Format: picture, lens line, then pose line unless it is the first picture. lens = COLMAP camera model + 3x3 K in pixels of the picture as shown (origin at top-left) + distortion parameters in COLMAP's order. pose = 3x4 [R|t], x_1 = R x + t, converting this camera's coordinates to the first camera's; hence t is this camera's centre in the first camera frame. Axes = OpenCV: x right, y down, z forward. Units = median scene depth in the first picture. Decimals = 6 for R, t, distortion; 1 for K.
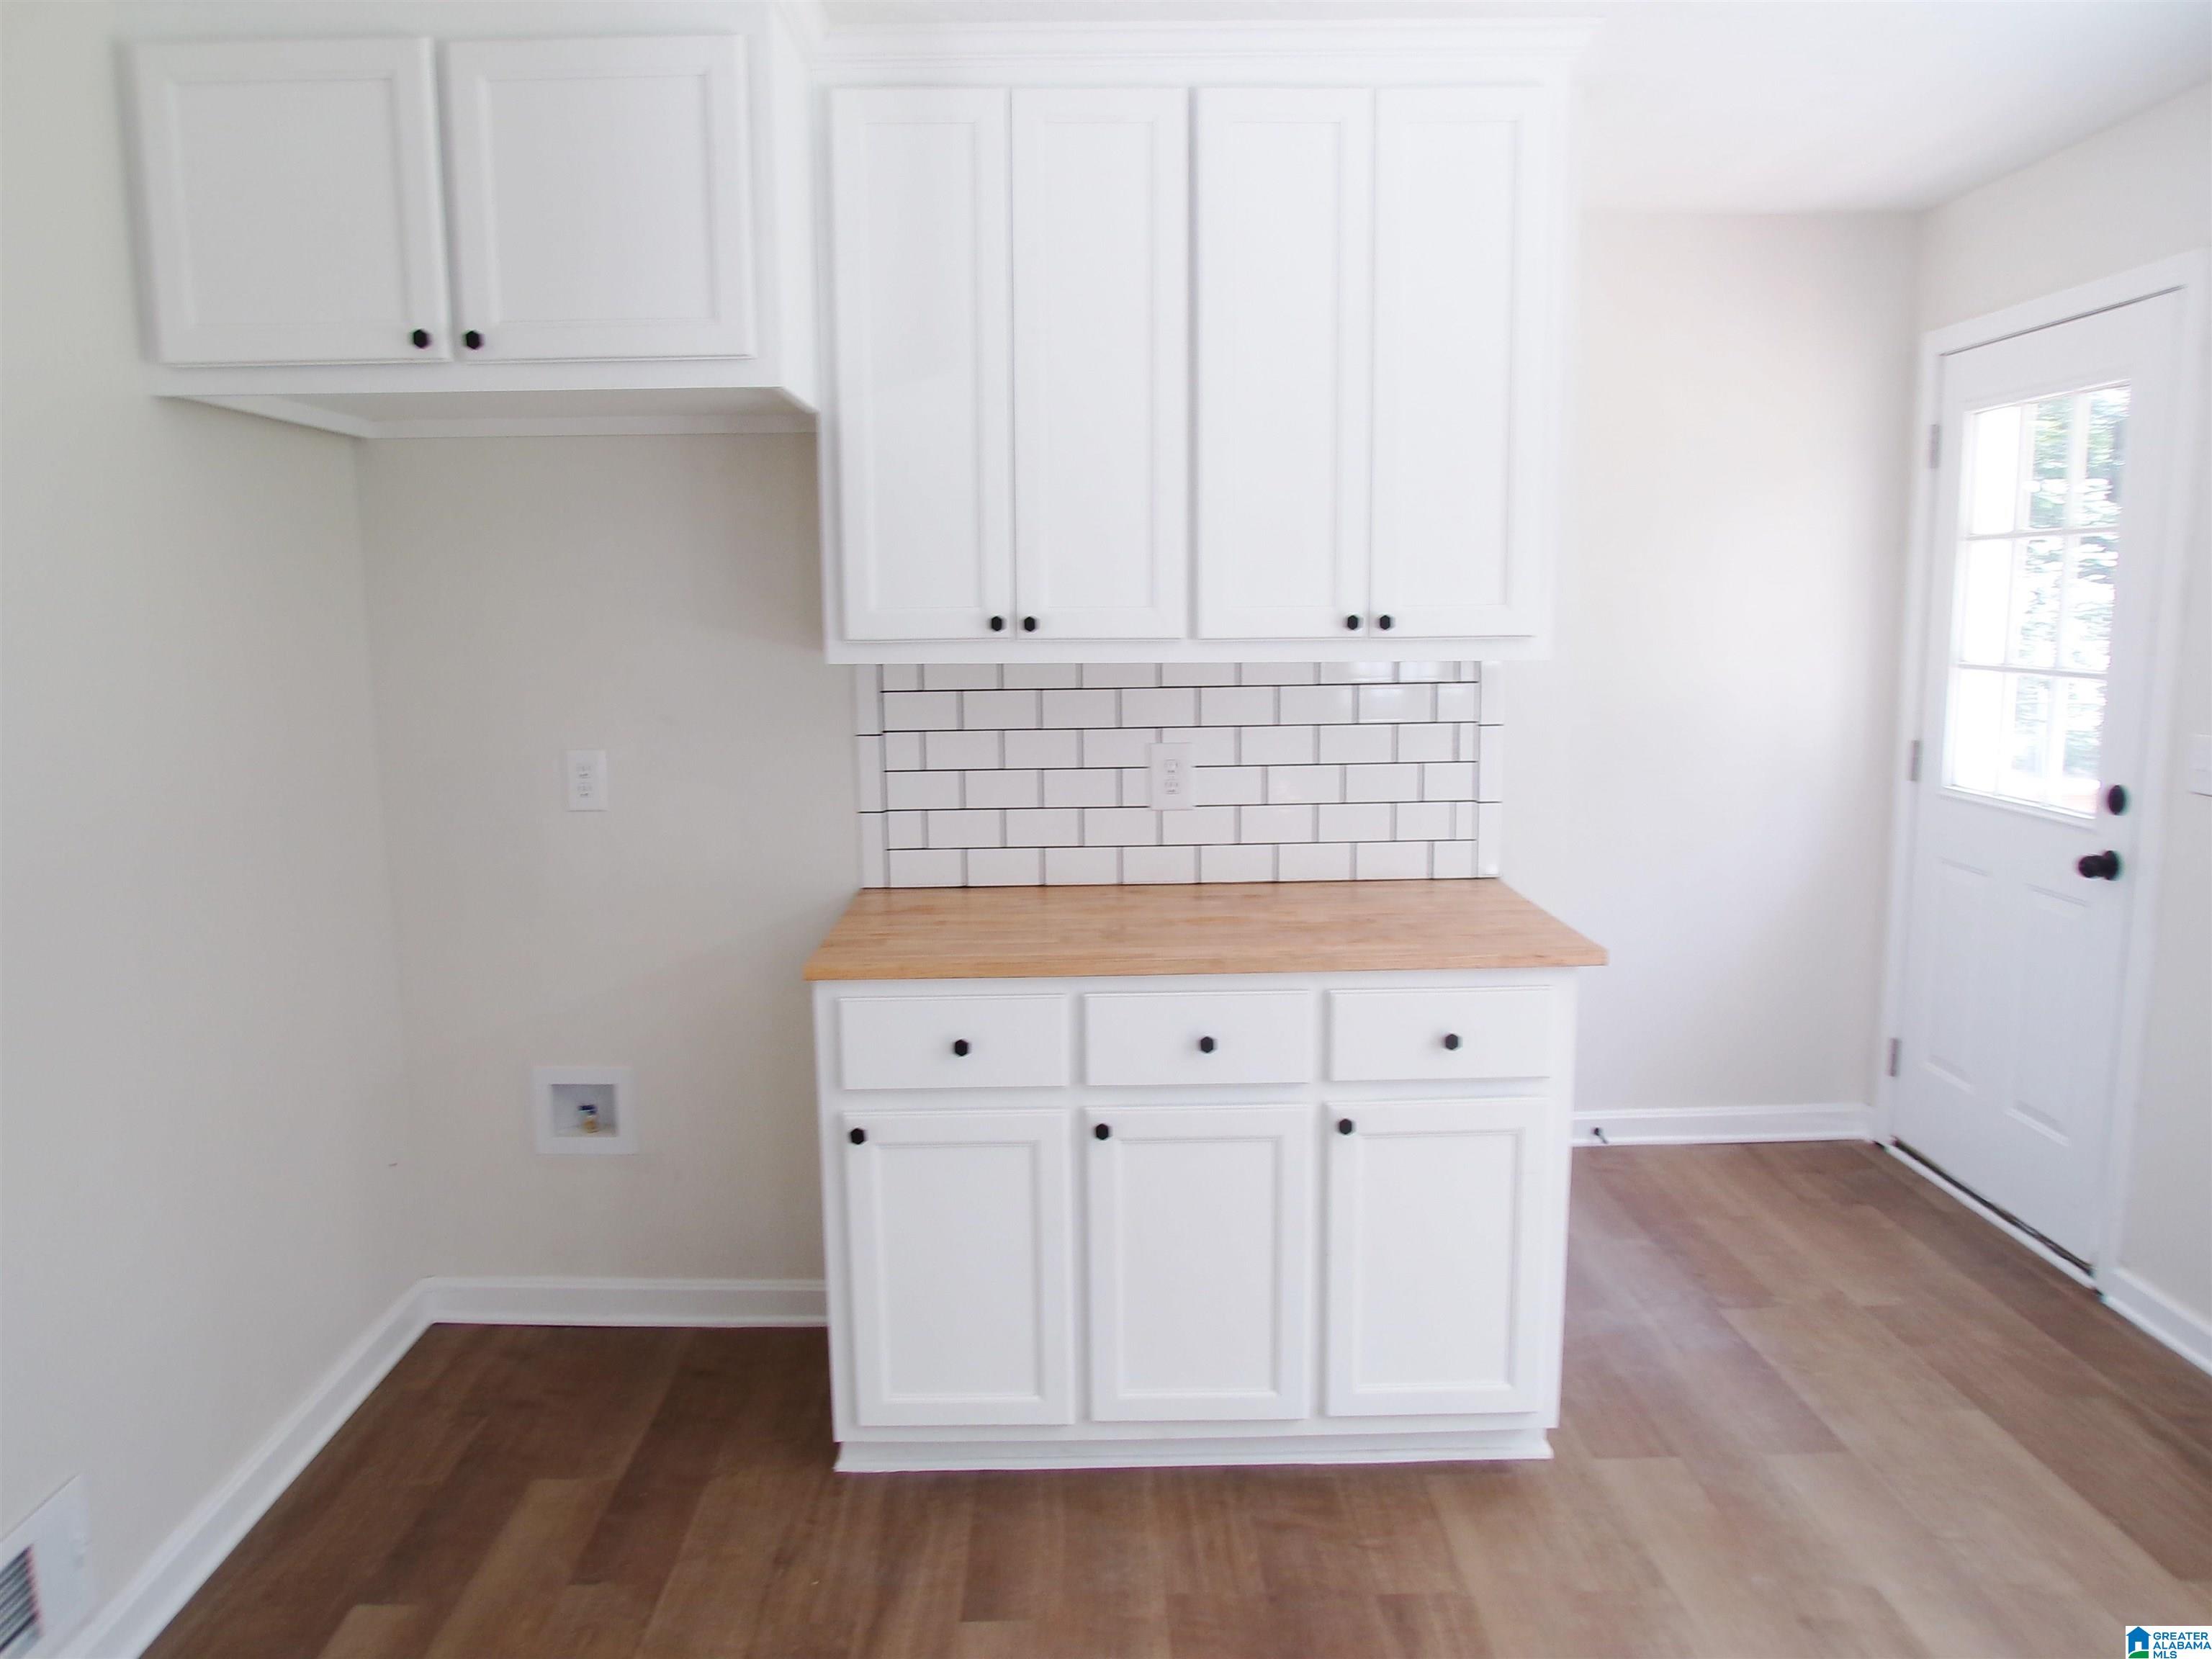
lens RADIAL K [[1482.8, 0, 1101.2], [0, 1482.8, 832.8], [0, 0, 1]] dist [-0.048052, 0.022652]
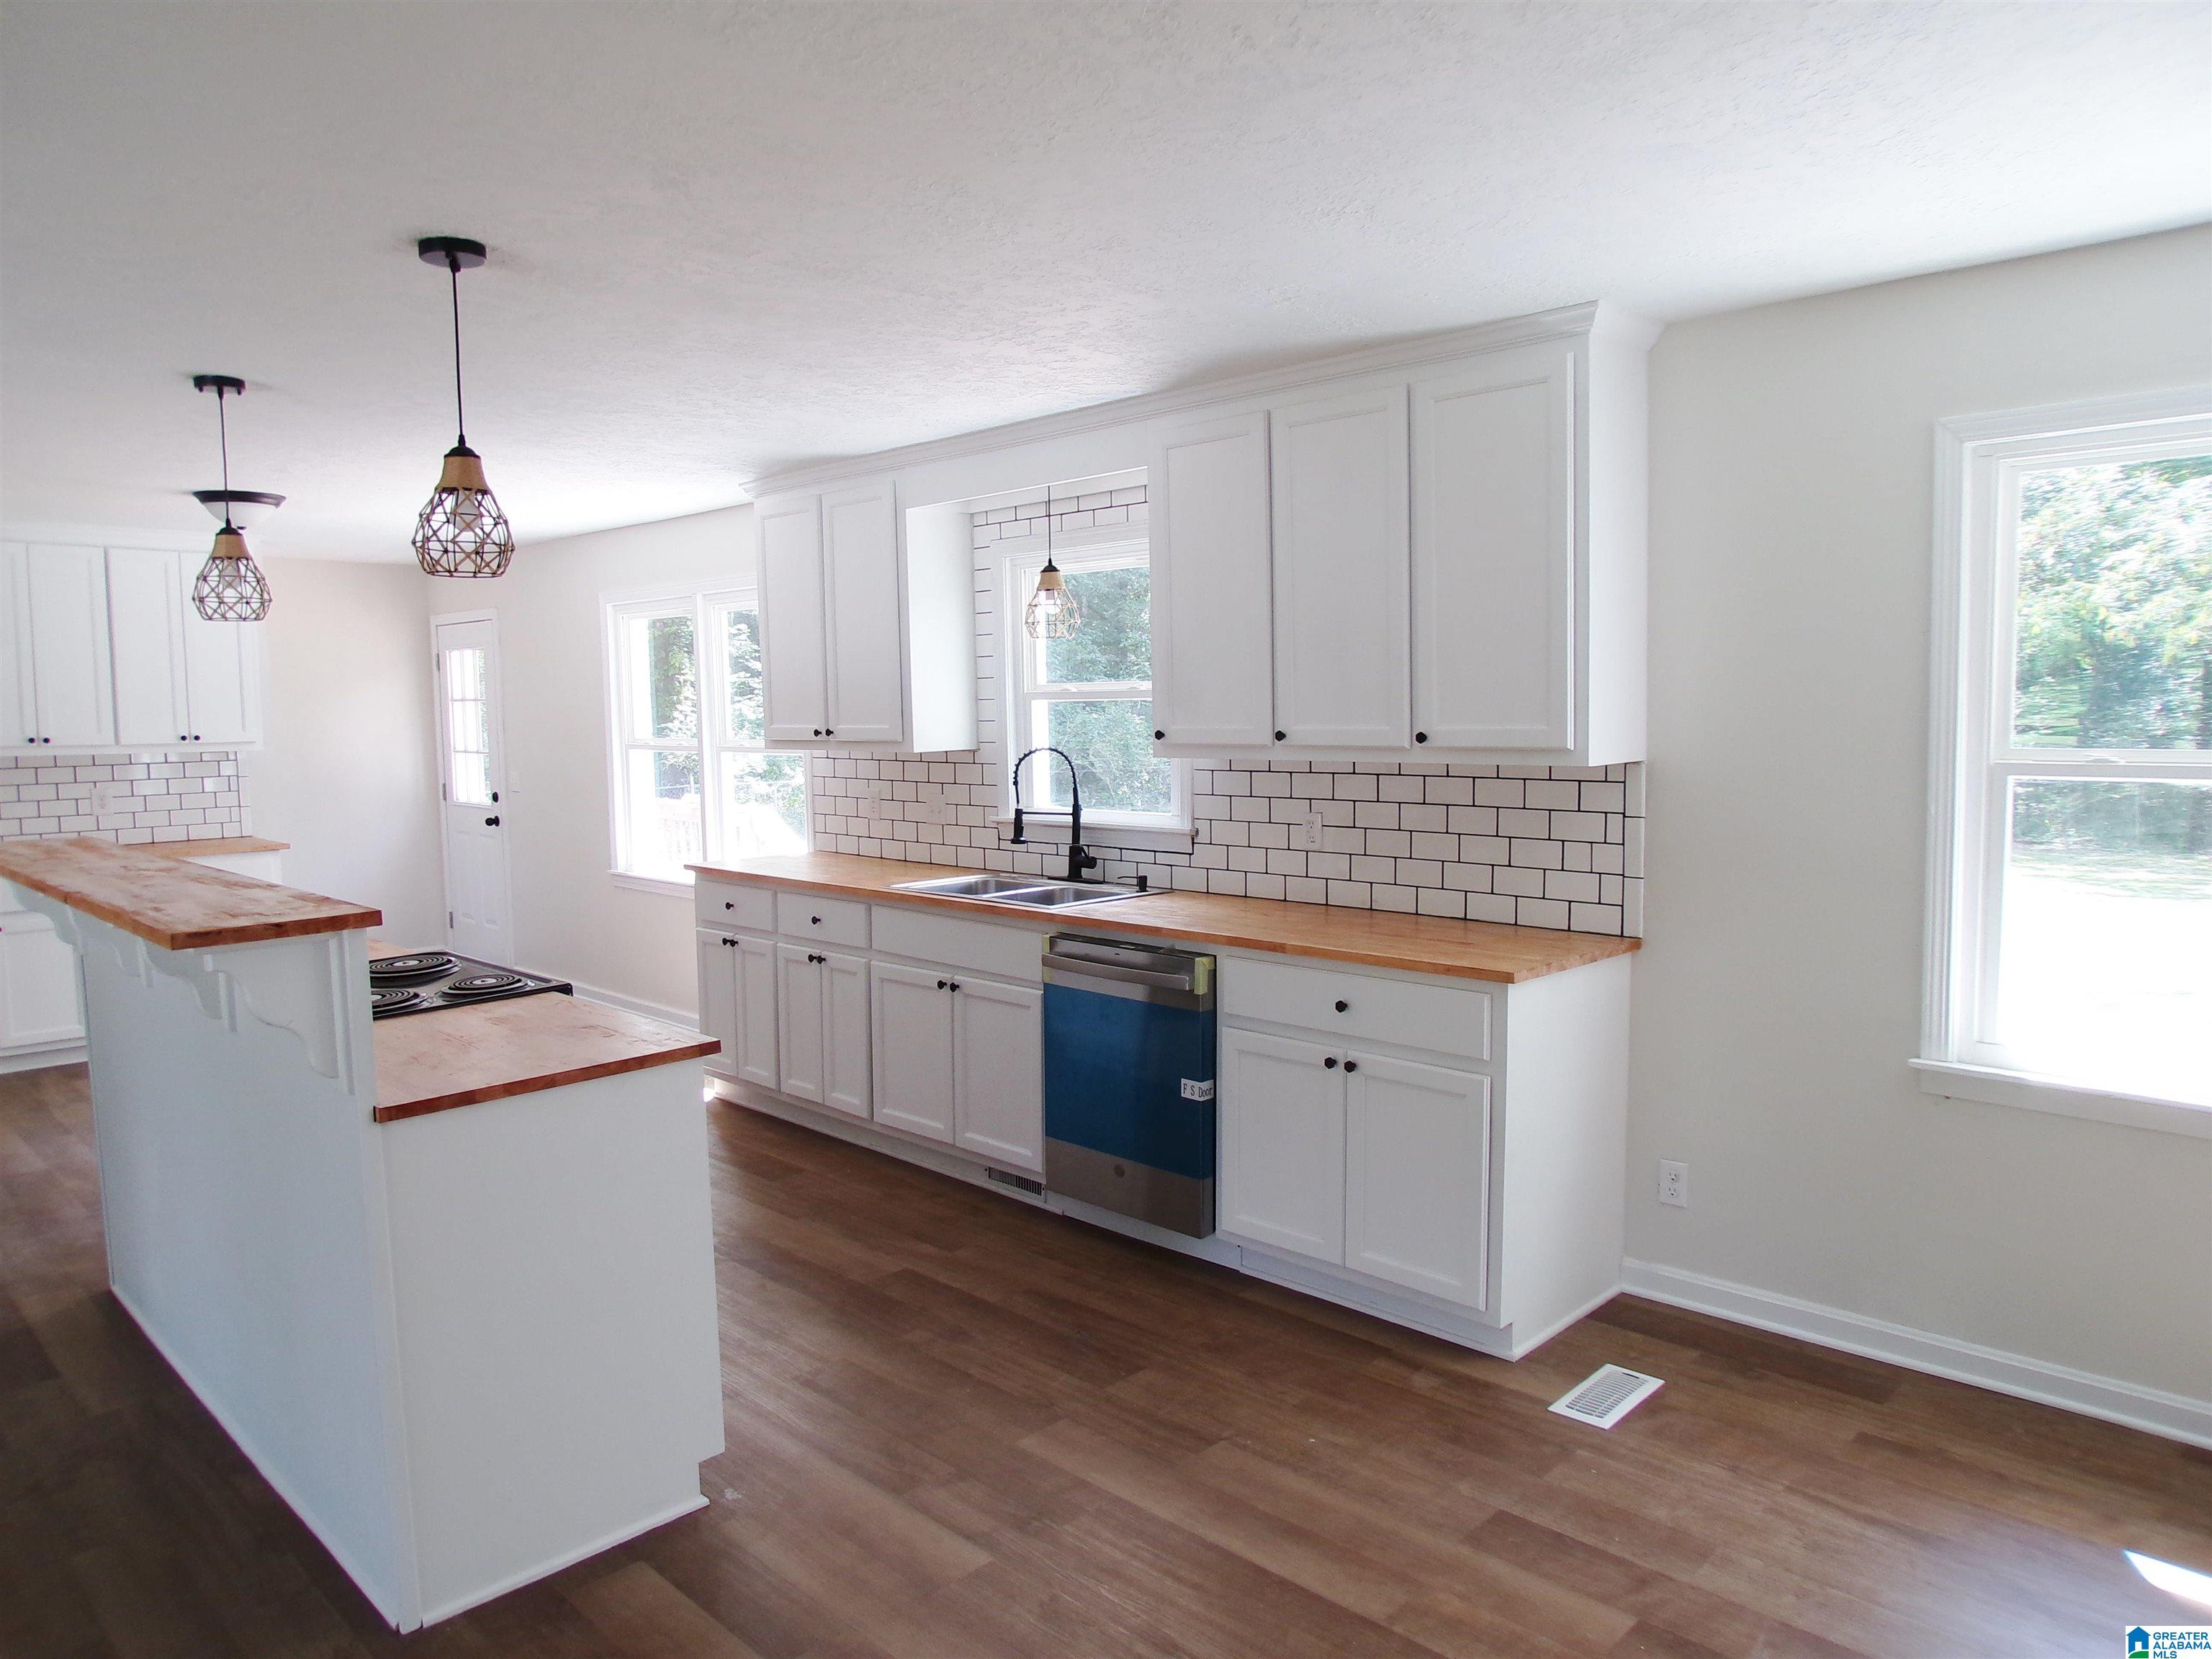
lens RADIAL K [[1482.8, 0, 1095.7], [0, 1482.8, 833.5], [0, 0, 1]] dist [-0.048052, 0.022652]
pose [[0.716688, -0.055874, 0.695152, -0.455760], [0.107137, 0.993774, -0.030581, 0.266143], [-0.689115, 0.096394, 0.718212, -1.873139]]
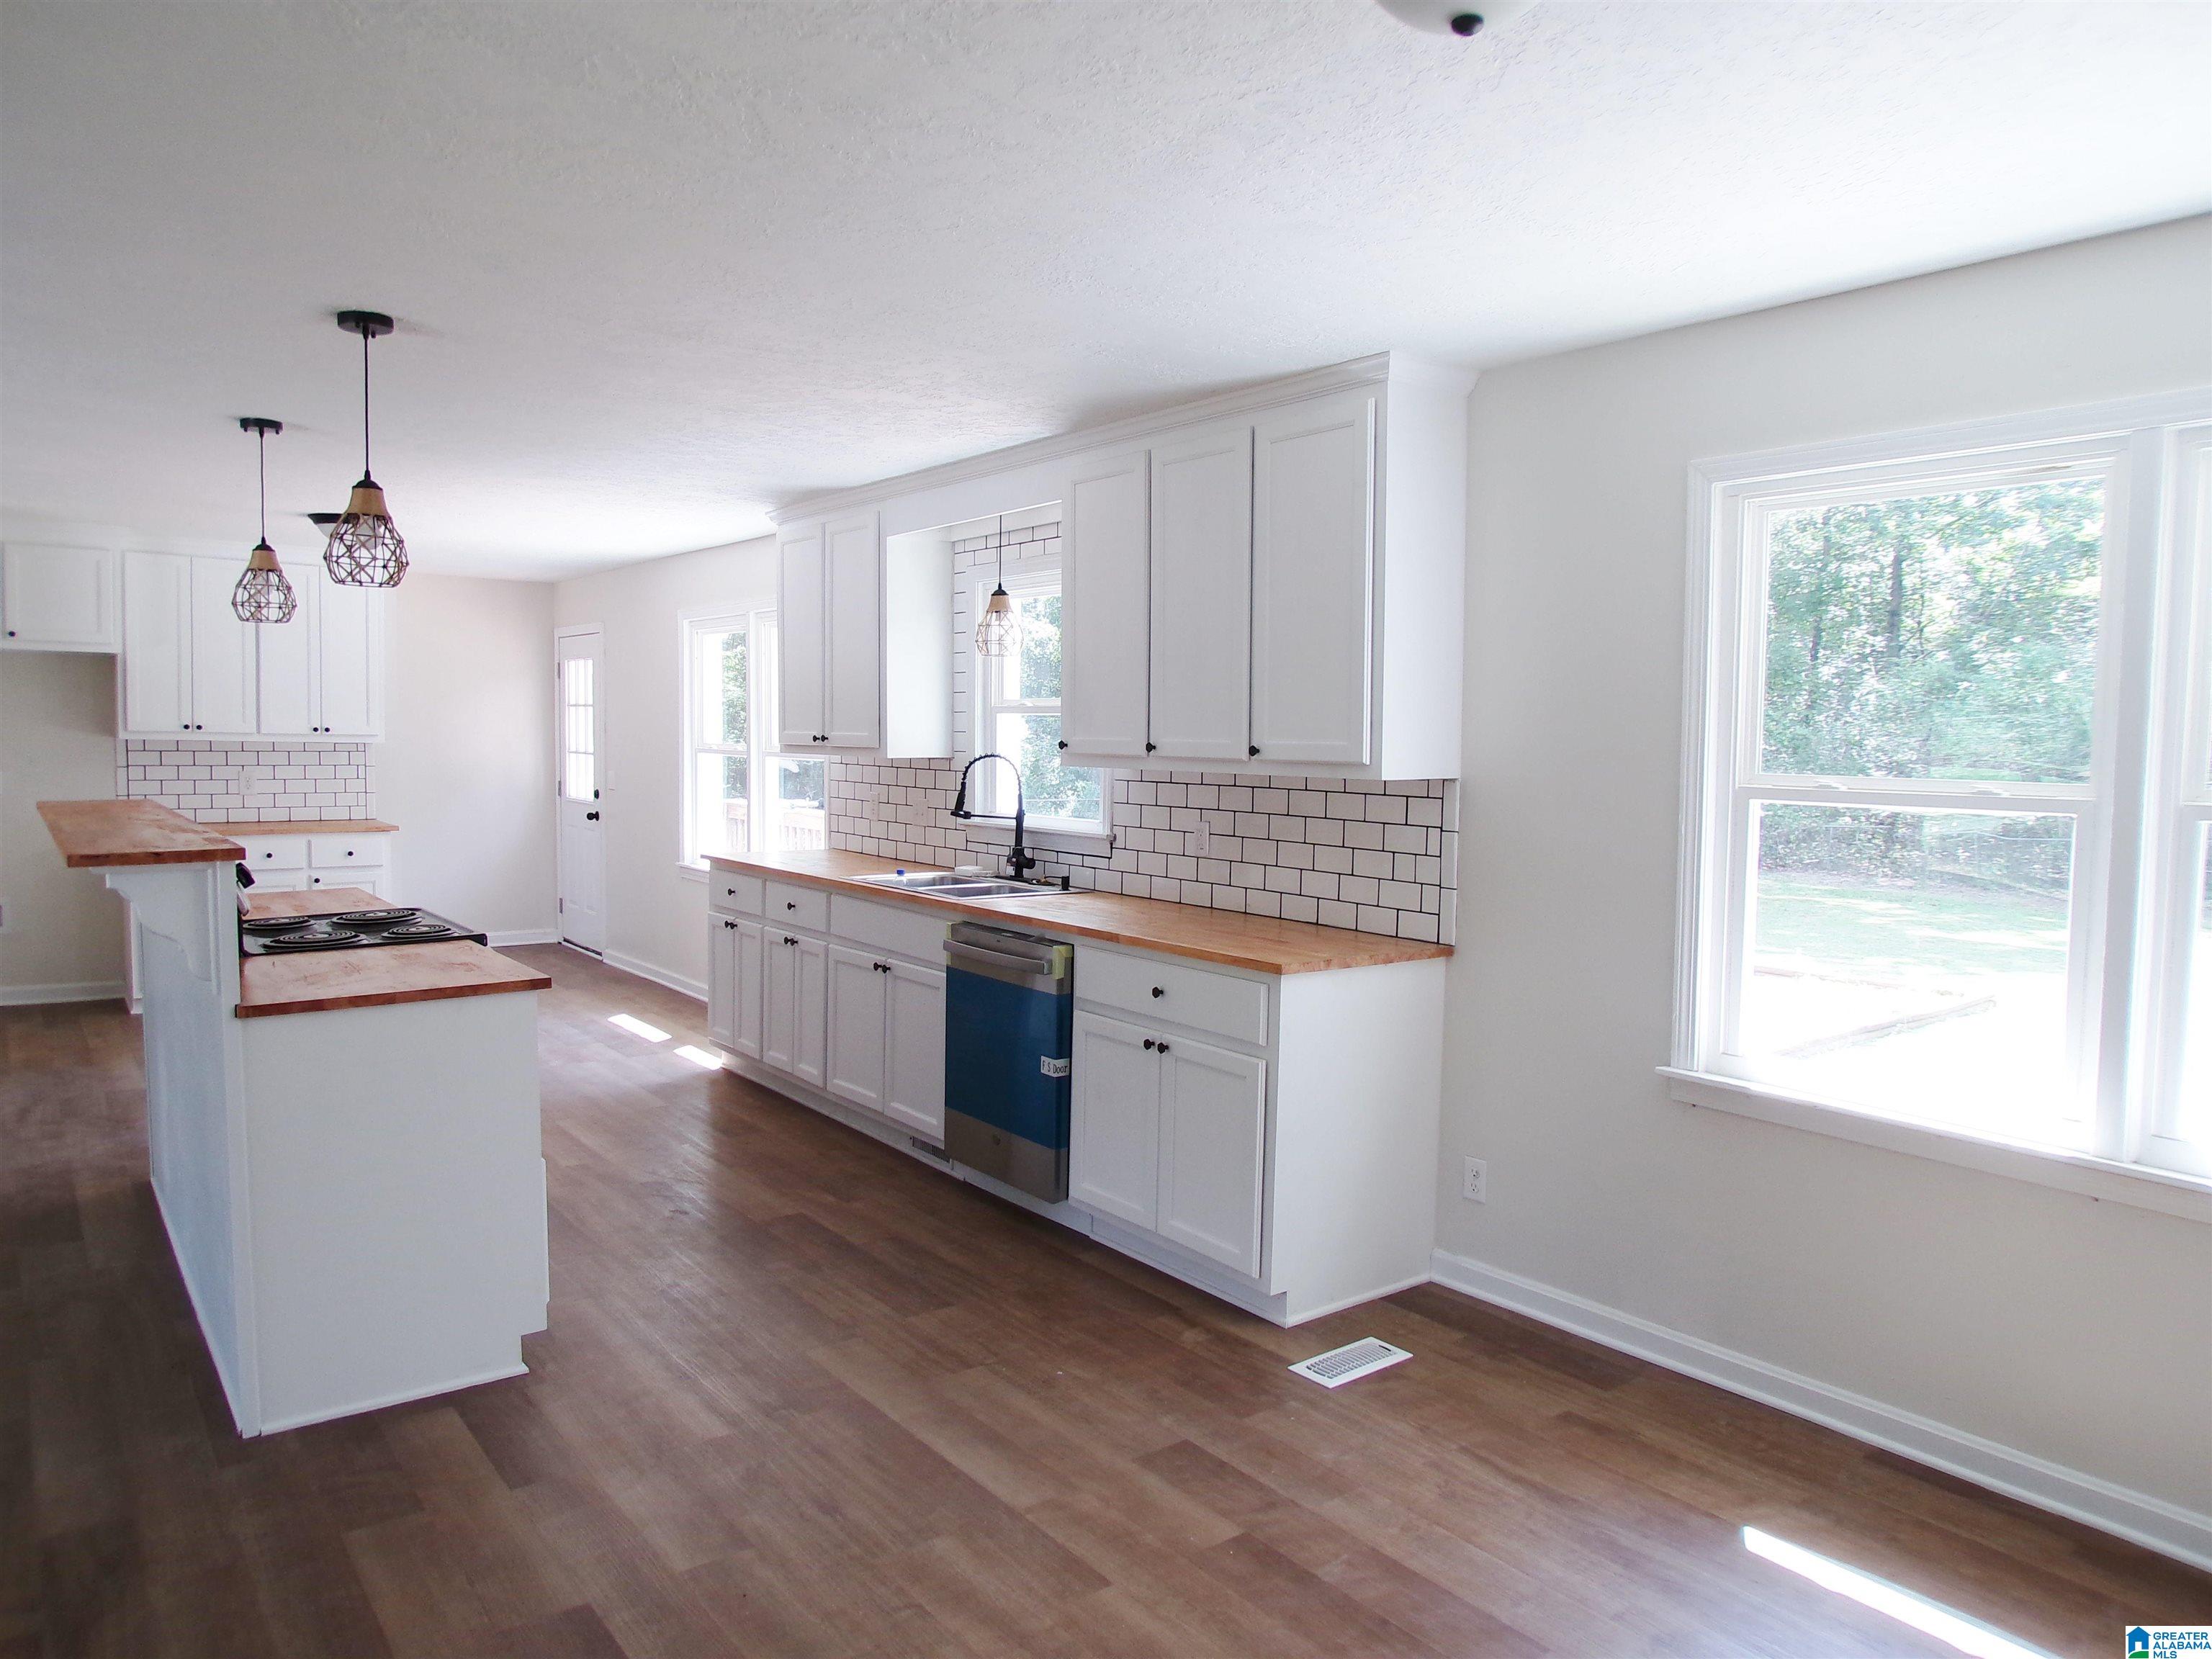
lens RADIAL K [[1482.8, 0, 1102.6], [0, 1482.8, 836.2], [0, 0, 1]] dist [-0.048052, 0.022652]
pose [[0.804478, -0.012422, 0.593852, -0.298341], [0.060412, 0.996308, -0.060998, 0.331677], [-0.590902, 0.084948, 0.802258, -2.186243]]
